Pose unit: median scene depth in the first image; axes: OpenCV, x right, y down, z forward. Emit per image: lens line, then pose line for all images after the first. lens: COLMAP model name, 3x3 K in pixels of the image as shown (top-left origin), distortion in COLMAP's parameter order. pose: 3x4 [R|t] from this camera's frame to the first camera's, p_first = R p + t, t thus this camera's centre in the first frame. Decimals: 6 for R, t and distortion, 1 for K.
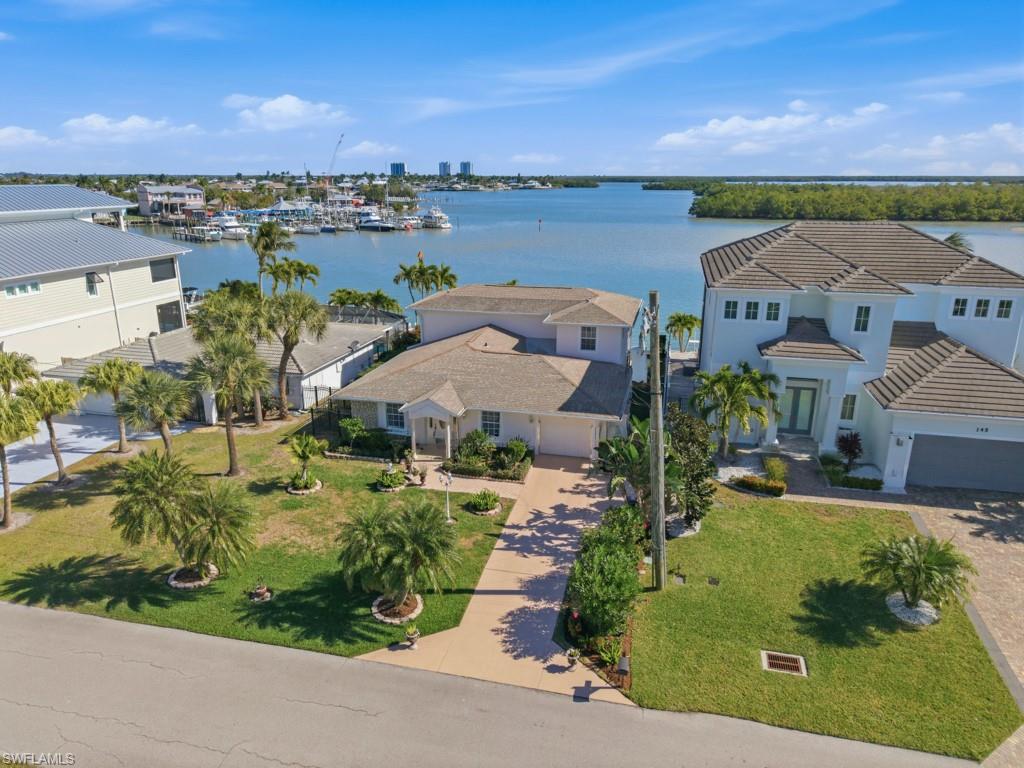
lens RADIAL K [[684.3, 0, 510.0], [0, 684.3, 385.1], [0, 0, 1]] dist [0.017830, -0.015108]
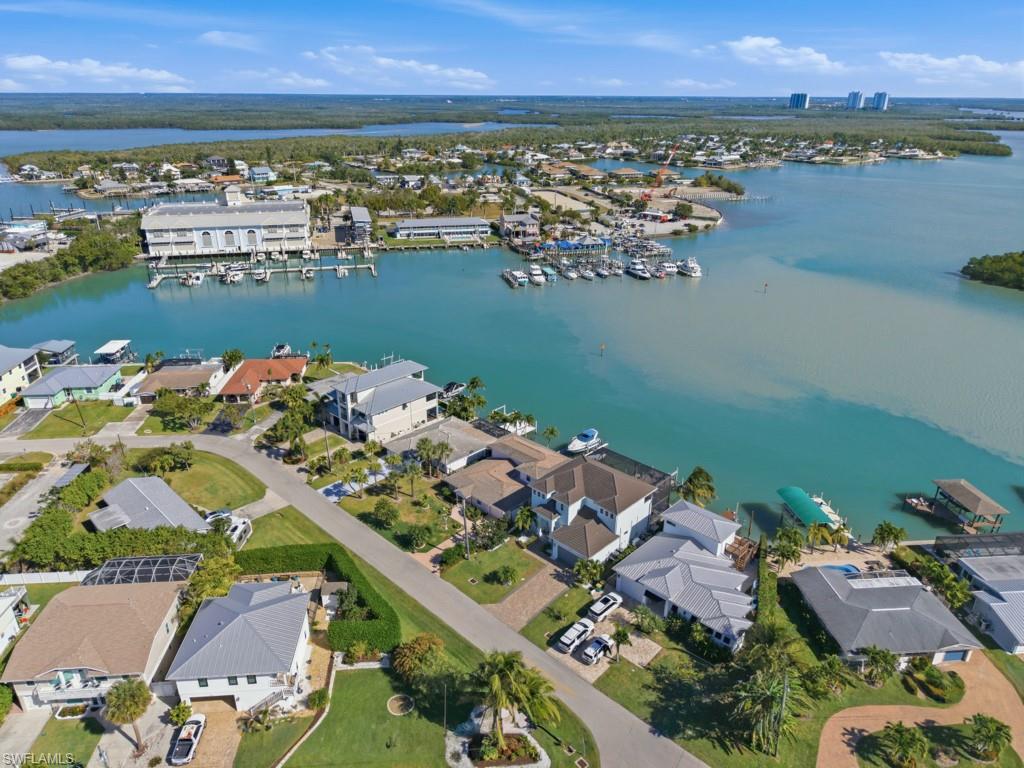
lens RADIAL K [[684.3, 0, 510.0], [0, 684.3, 385.1], [0, 0, 1]] dist [0.017830, -0.015108]
pose [[0.857991, 0.204114, -0.471370, 1.695128], [-0.153357, 0.977596, 0.144179, -1.092736], [0.490238, -0.051416, 0.870071, -1.956813]]
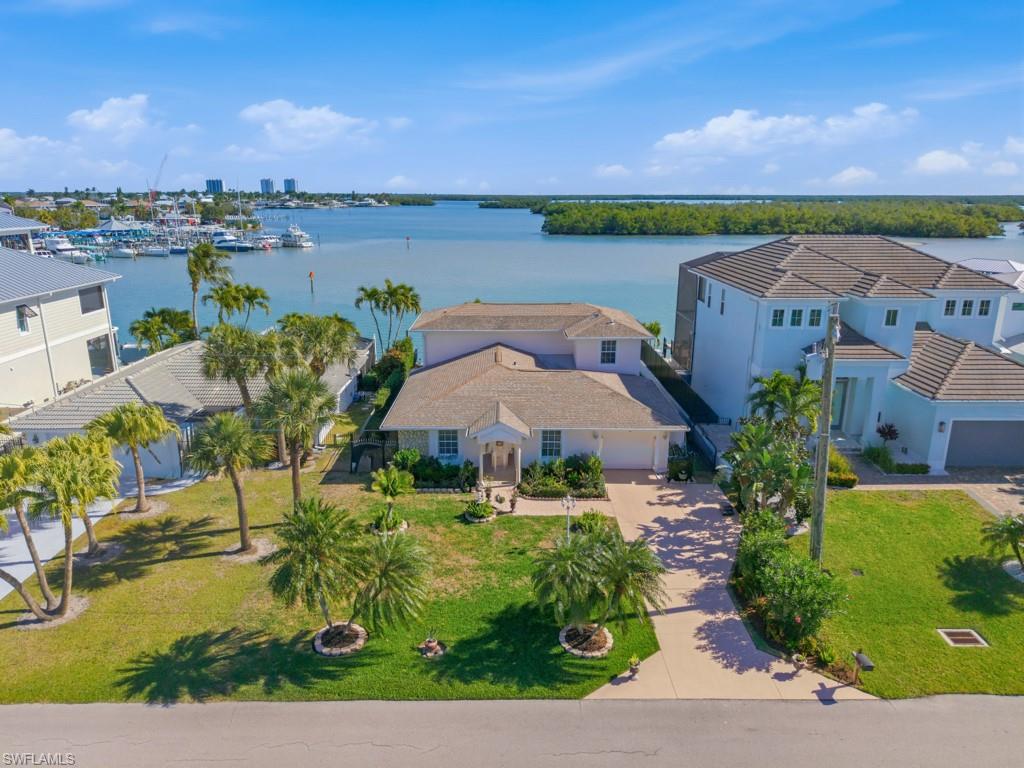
lens RADIAL K [[684.3, 0, 510.0], [0, 684.3, 385.1], [0, 0, 1]] dist [0.017830, -0.015108]
pose [[0.971204, -0.062009, 0.230040, -0.336738], [0.067557, 0.997582, -0.016314, -0.016159], [-0.228472, 0.031385, 0.973044, 0.059382]]
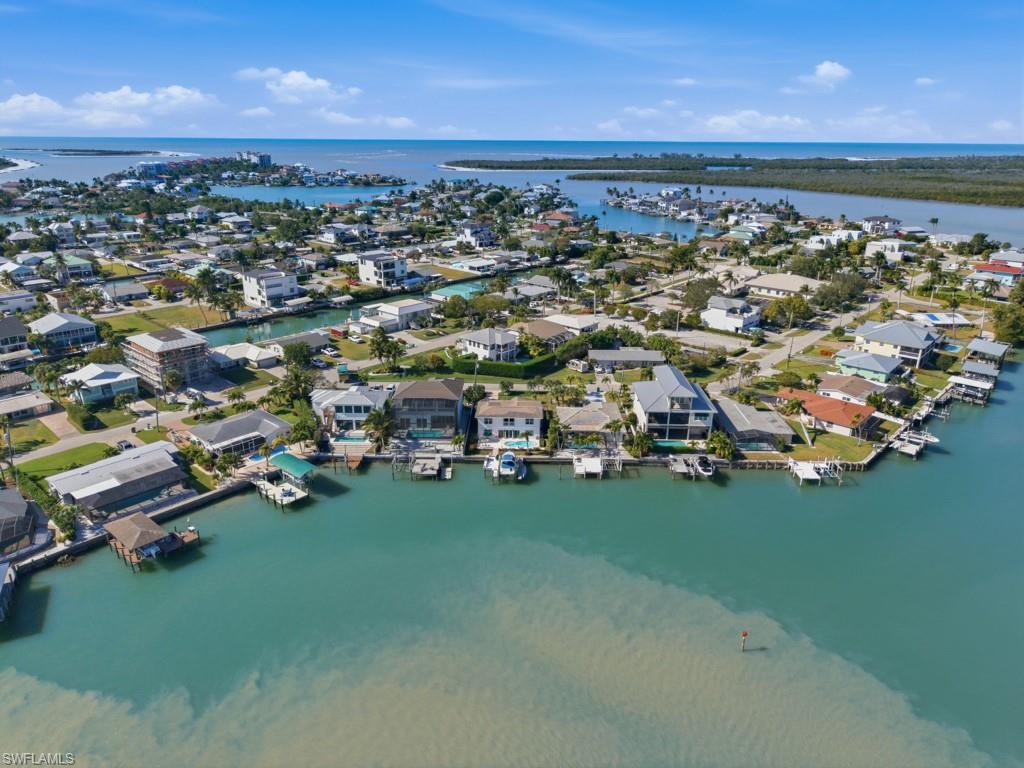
lens RADIAL K [[678.9, 0, 512.0], [0, 678.9, 384.0], [0, 0, 1]] dist [0.076389, -0.101981]
pose [[-0.977279, 0.062502, -0.202532, 0.976947], [-0.071808, 0.801396, 0.593809, -3.179355], [0.199423, 0.594860, -0.778699, 5.074373]]
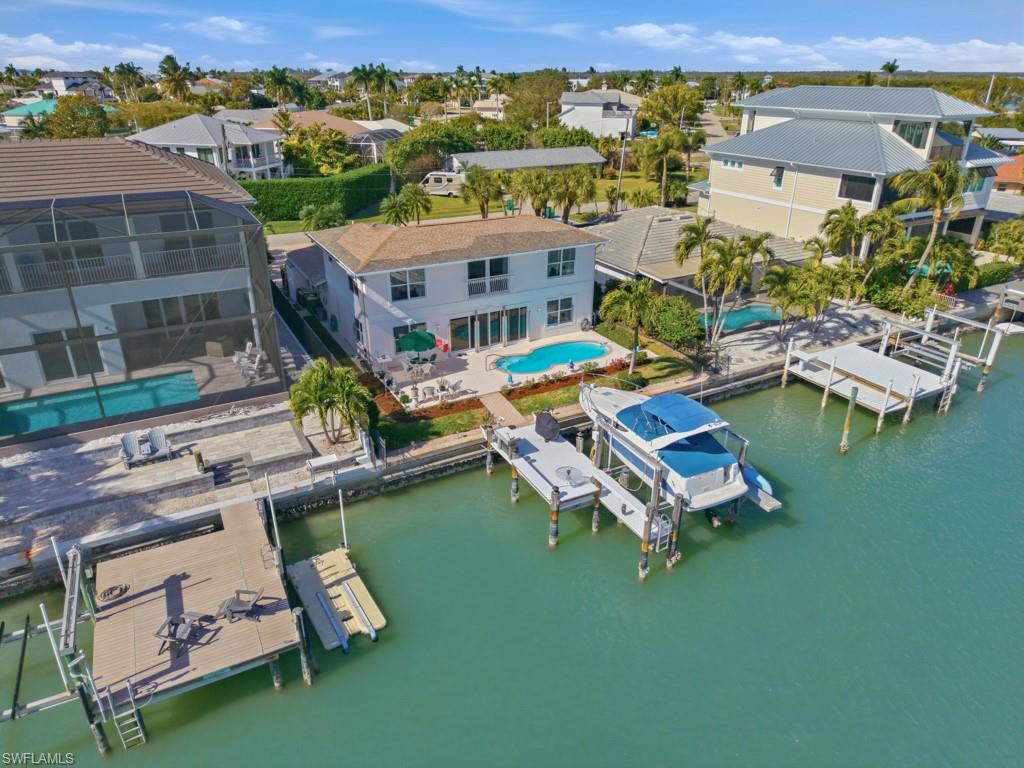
lens RADIAL K [[687.8, 0, 511.5], [0, 687.8, 375.6], [0, 0, 1]] dist [0.034263, -0.033218]
pose [[-0.748110, 0.263796, -0.608887, 0.777199], [-0.199596, 0.785638, 0.585606, -0.710459], [0.632845, 0.559630, -0.535091, 2.278065]]
